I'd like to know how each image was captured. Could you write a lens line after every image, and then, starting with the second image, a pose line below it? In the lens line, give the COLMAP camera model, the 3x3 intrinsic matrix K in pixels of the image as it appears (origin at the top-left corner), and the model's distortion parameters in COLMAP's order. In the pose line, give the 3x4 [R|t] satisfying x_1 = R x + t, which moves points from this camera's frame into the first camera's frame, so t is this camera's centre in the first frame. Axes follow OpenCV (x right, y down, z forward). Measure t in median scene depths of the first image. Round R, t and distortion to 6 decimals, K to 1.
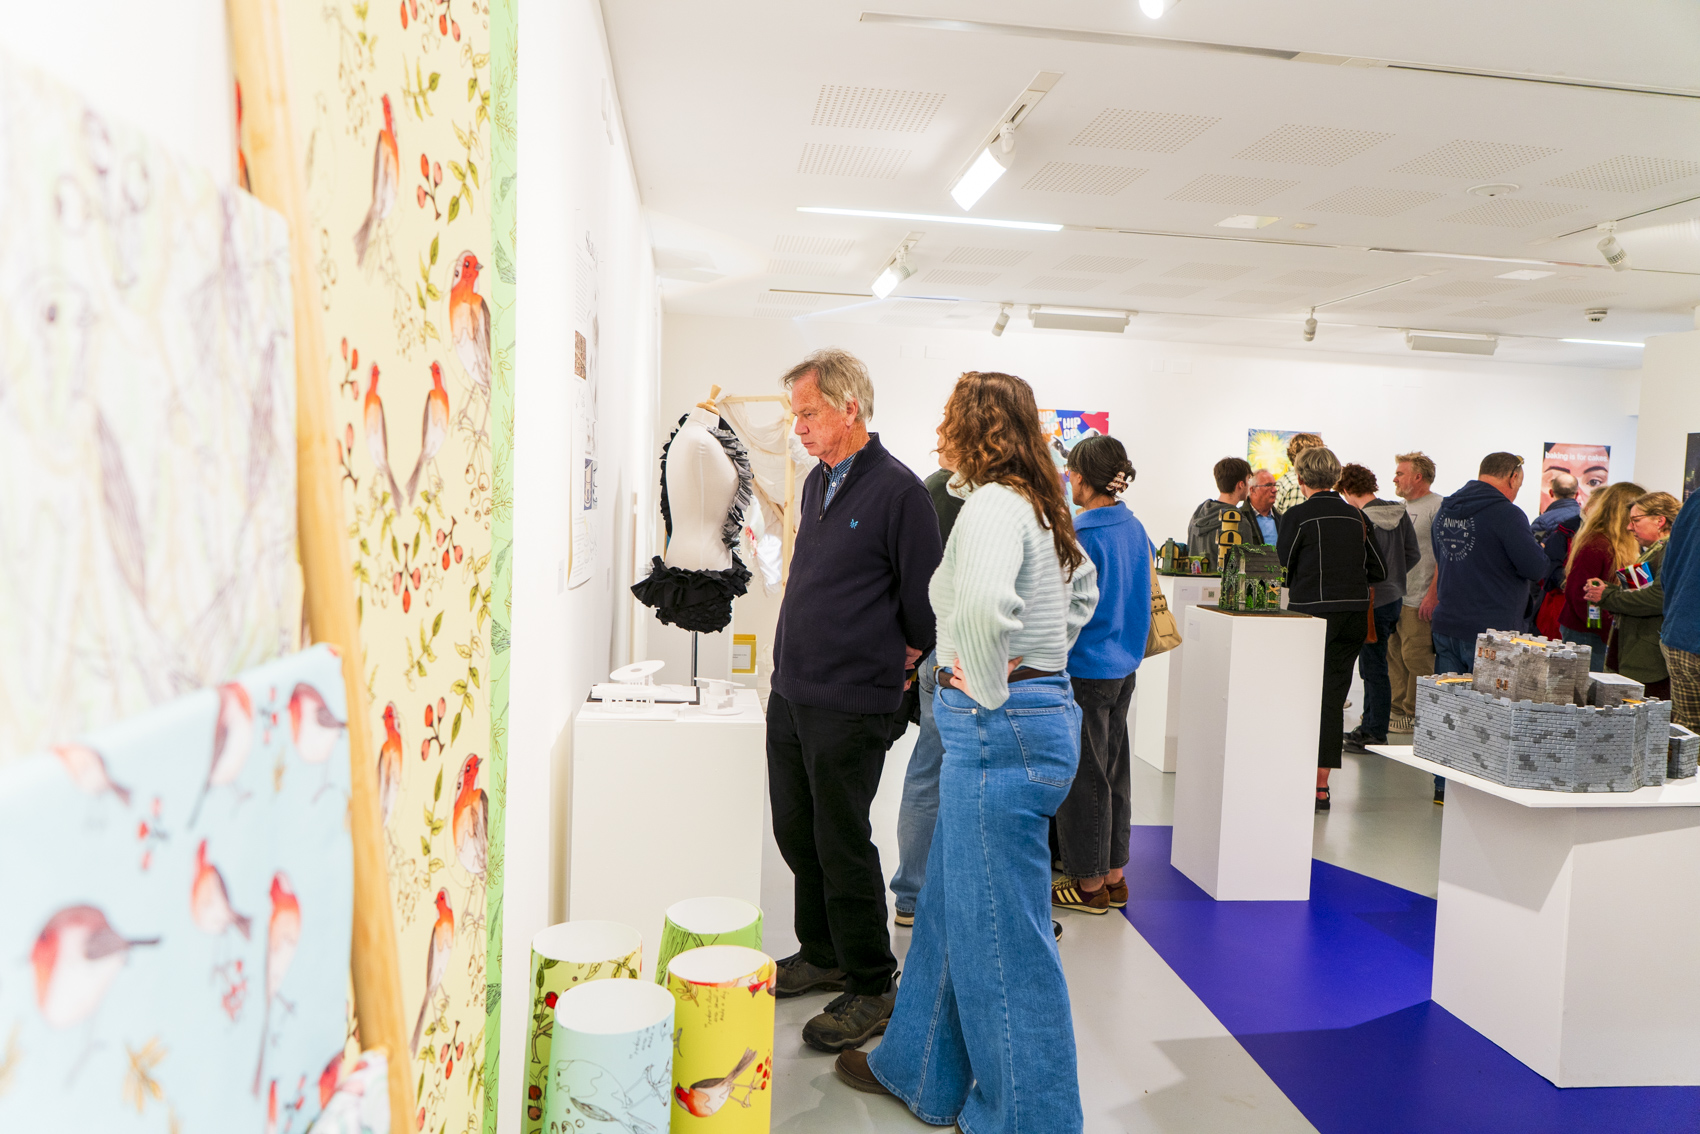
lens RADIAL K [[1172.0, 0, 850.0], [0, 1172.0, 567.0], [0, 0, 1]] dist [0.000926, 0.000085]
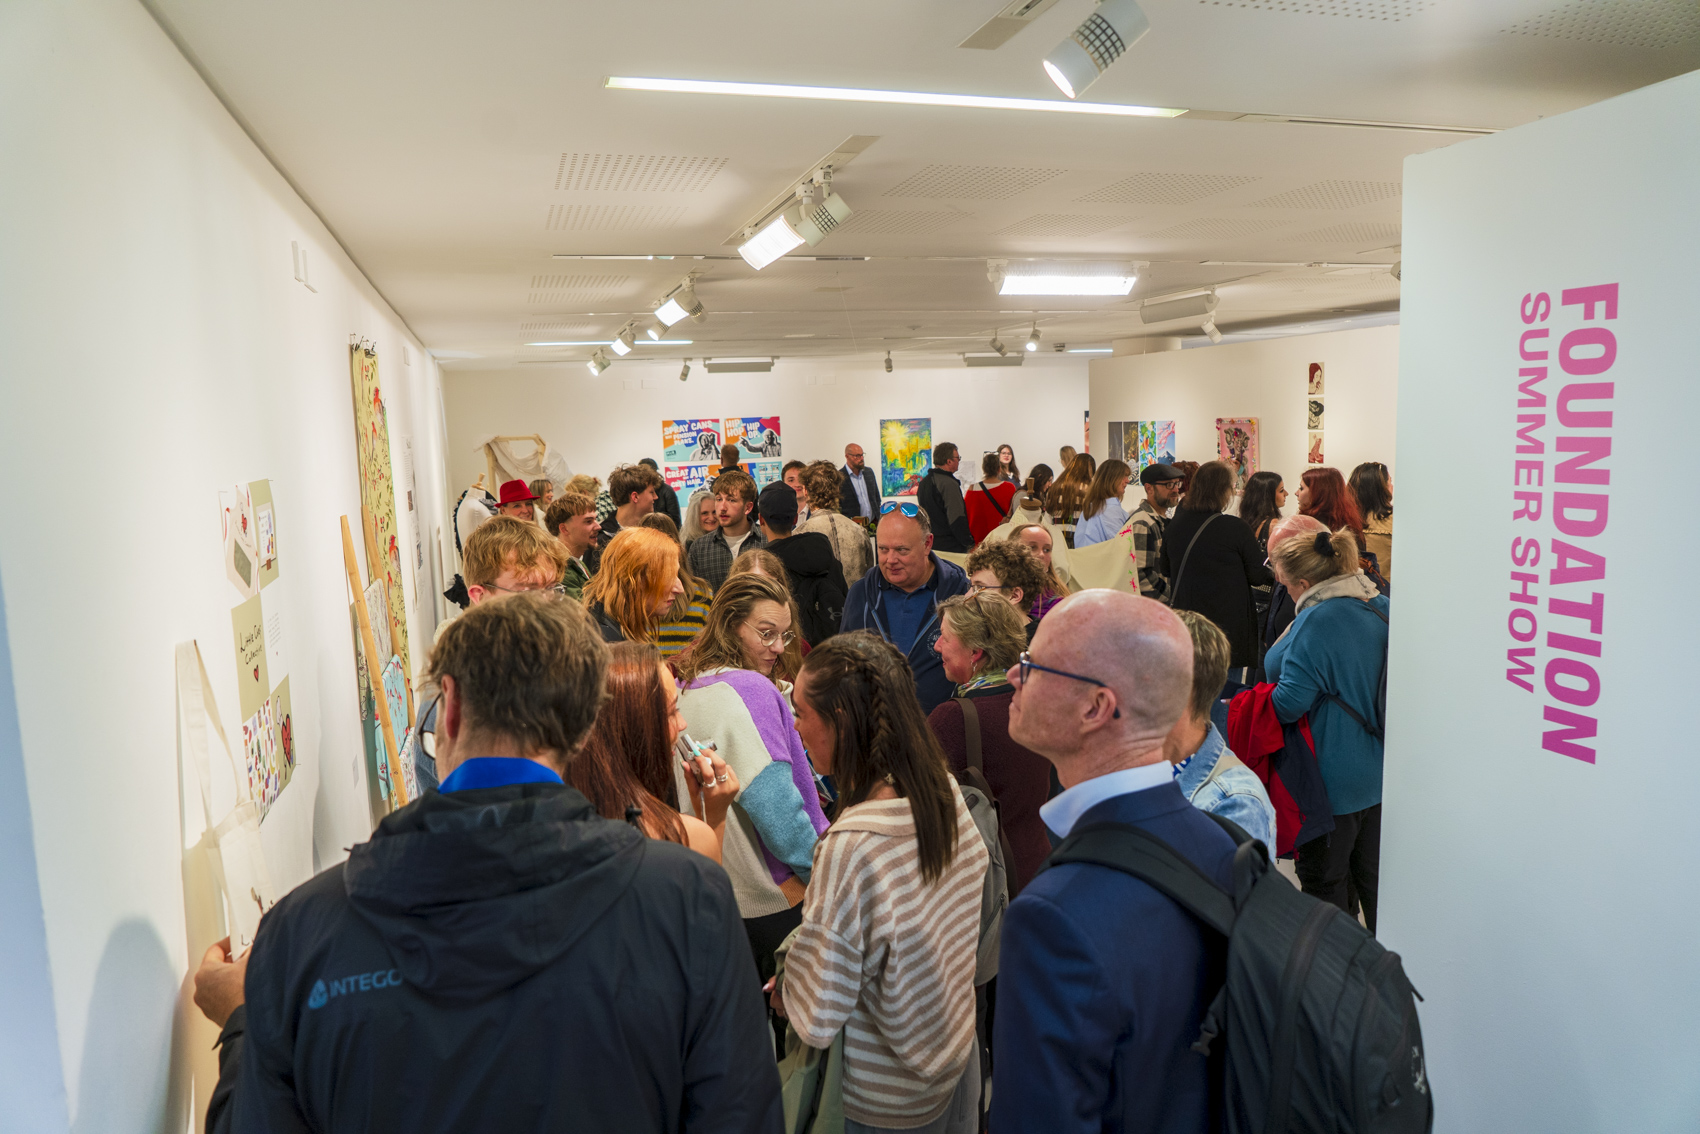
lens RADIAL K [[1172.0, 0, 850.0], [0, 1172.0, 567.0], [0, 0, 1]] dist [0.000926, 0.000085]
pose [[0.983782, -0.093298, 0.153195, 0.086498], [0.082208, 0.993620, 0.077208, -0.064929], [-0.159421, -0.063362, 0.985175, -0.484585]]
